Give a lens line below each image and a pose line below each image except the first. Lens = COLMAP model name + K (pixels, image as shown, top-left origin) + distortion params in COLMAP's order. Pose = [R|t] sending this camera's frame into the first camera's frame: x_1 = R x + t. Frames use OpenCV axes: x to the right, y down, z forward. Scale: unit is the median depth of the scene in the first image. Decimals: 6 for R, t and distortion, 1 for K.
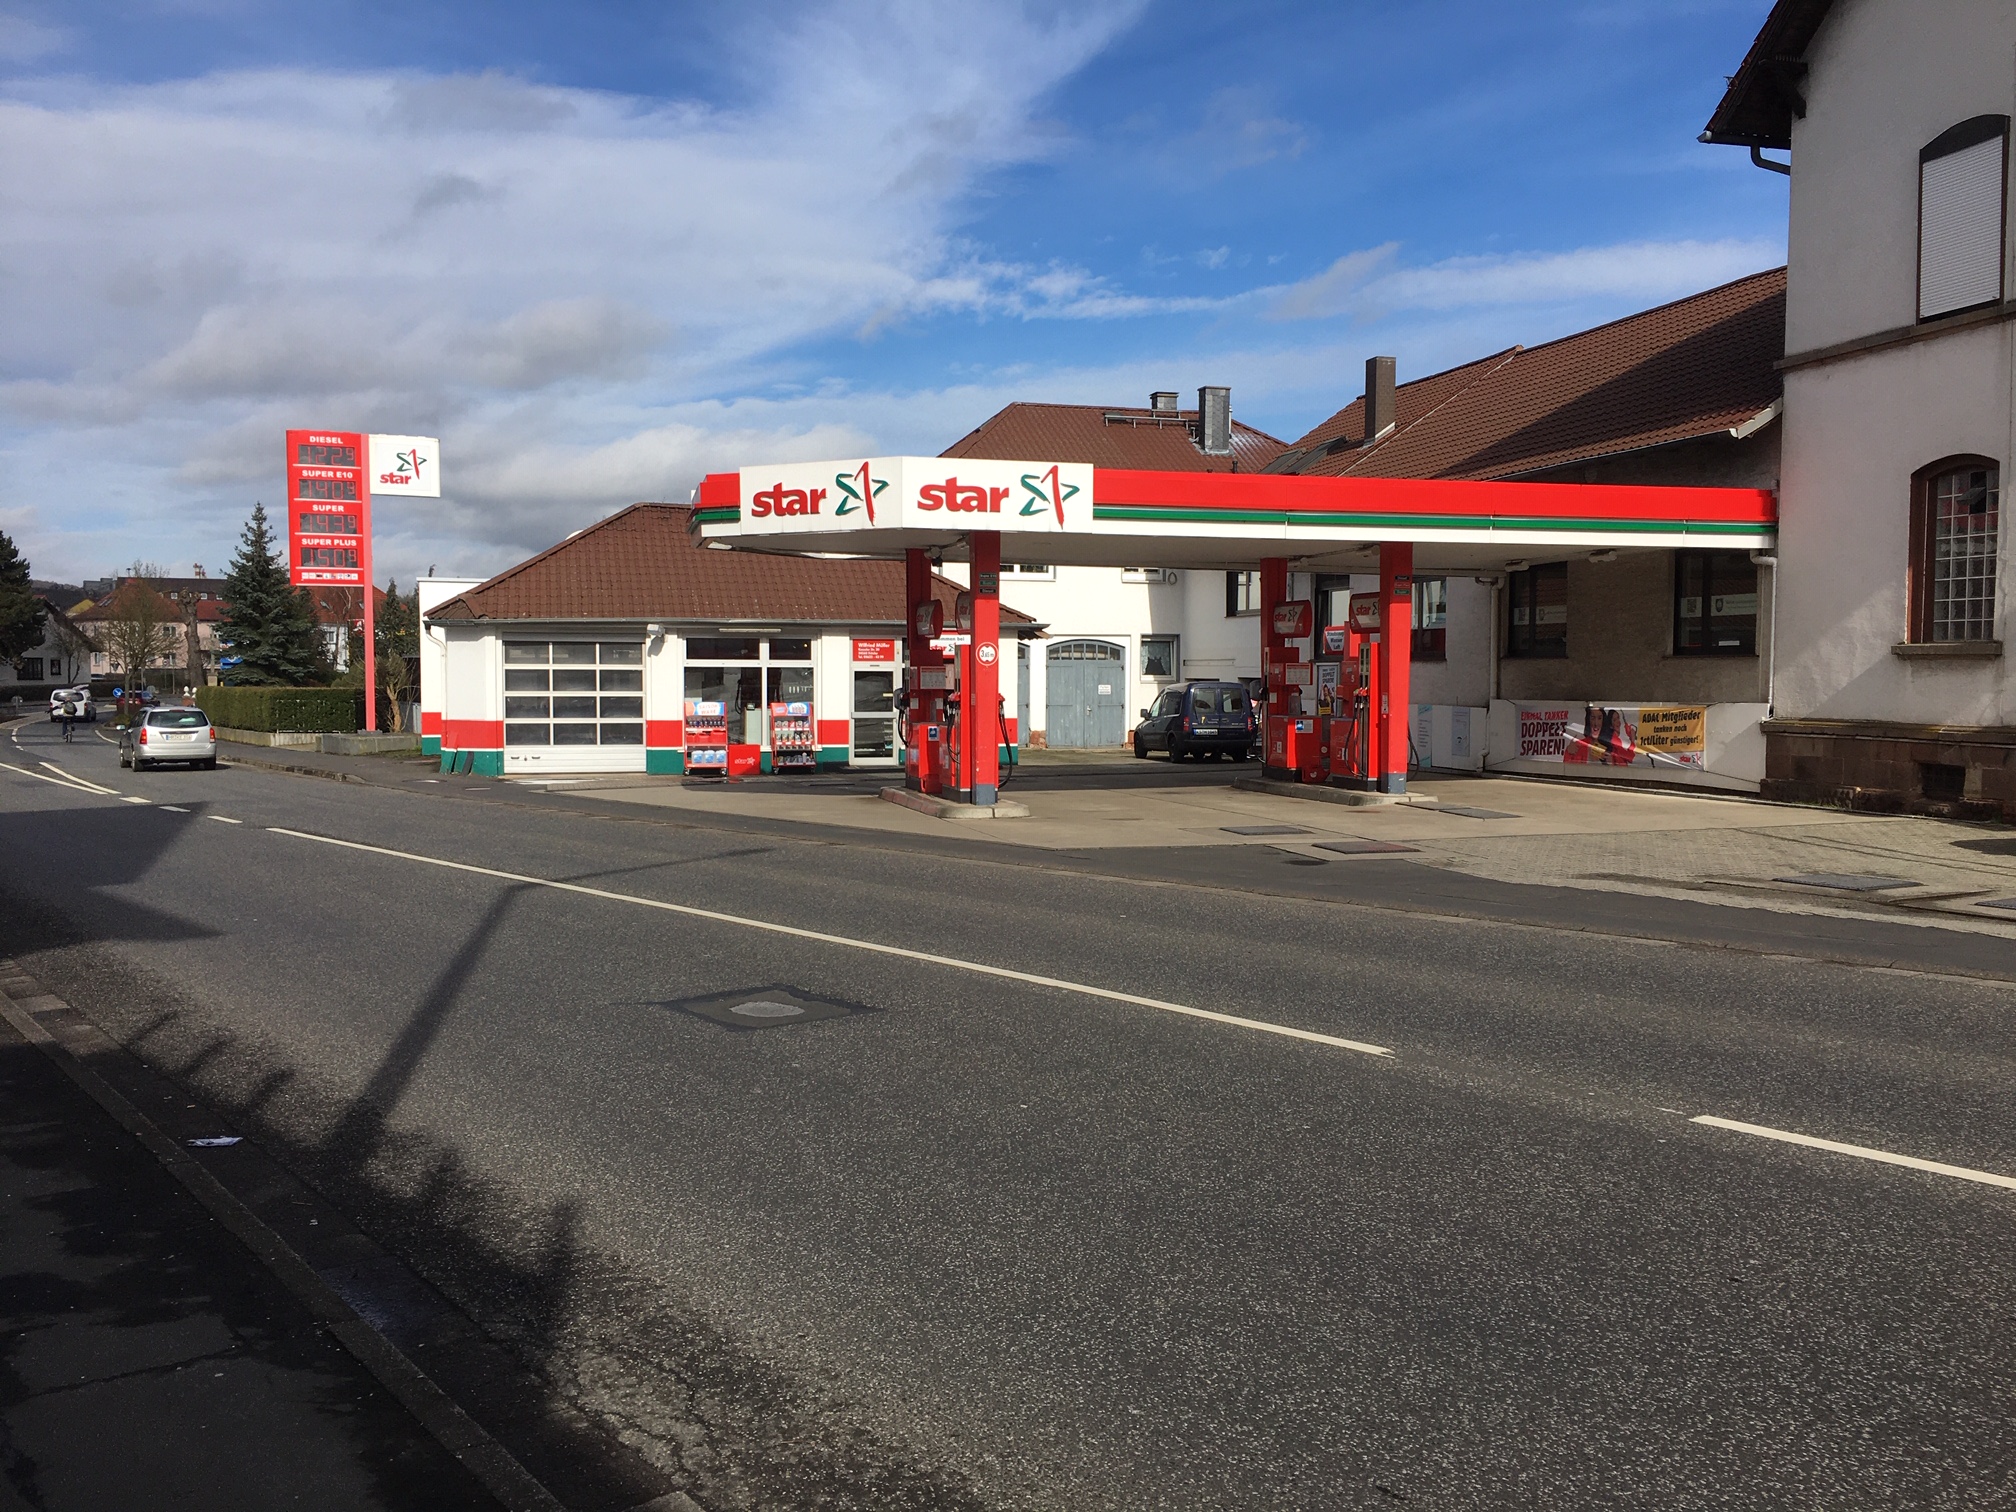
lens RADIAL K [[1726.4, 0, 1013.5], [0, 1726.4, 762.5], [0, 0, 1]] dist [0.051158, 0.003343]
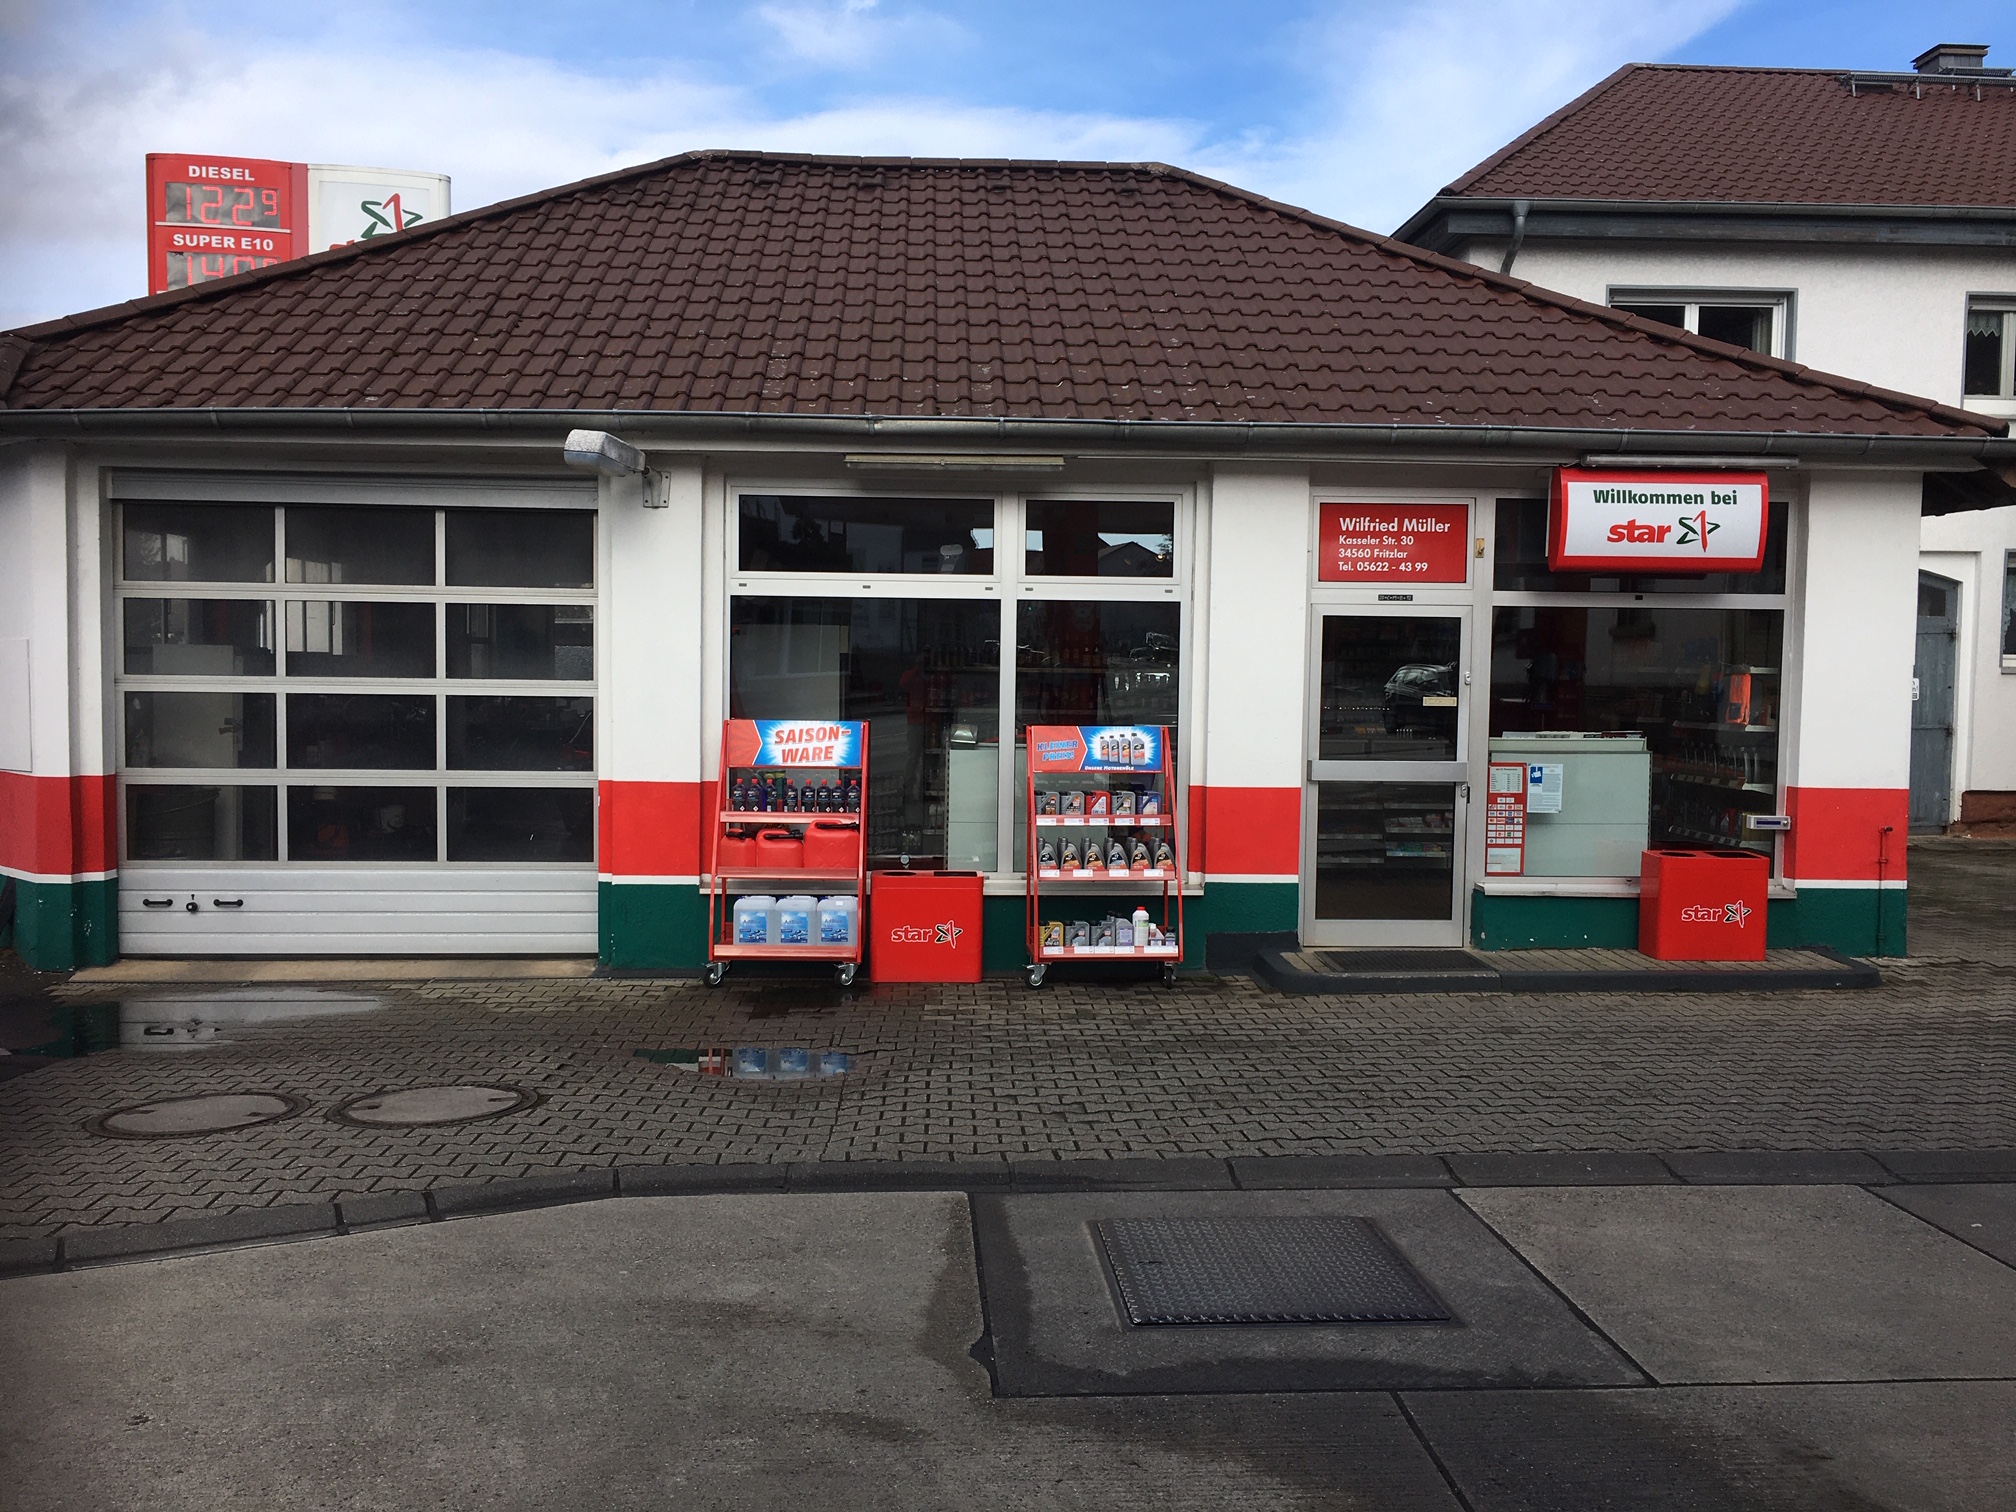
lens RADIAL K [[1726.4, 0, 1009.4], [0, 1726.4, 759.6], [0, 0, 1]] dist [0.051158, 0.003343]
pose [[0.974337, 0.018722, -0.224315, -0.080154], [-0.019993, 0.999794, -0.003396, -0.028146], [0.224206, 0.007794, 0.974511, 0.729005]]
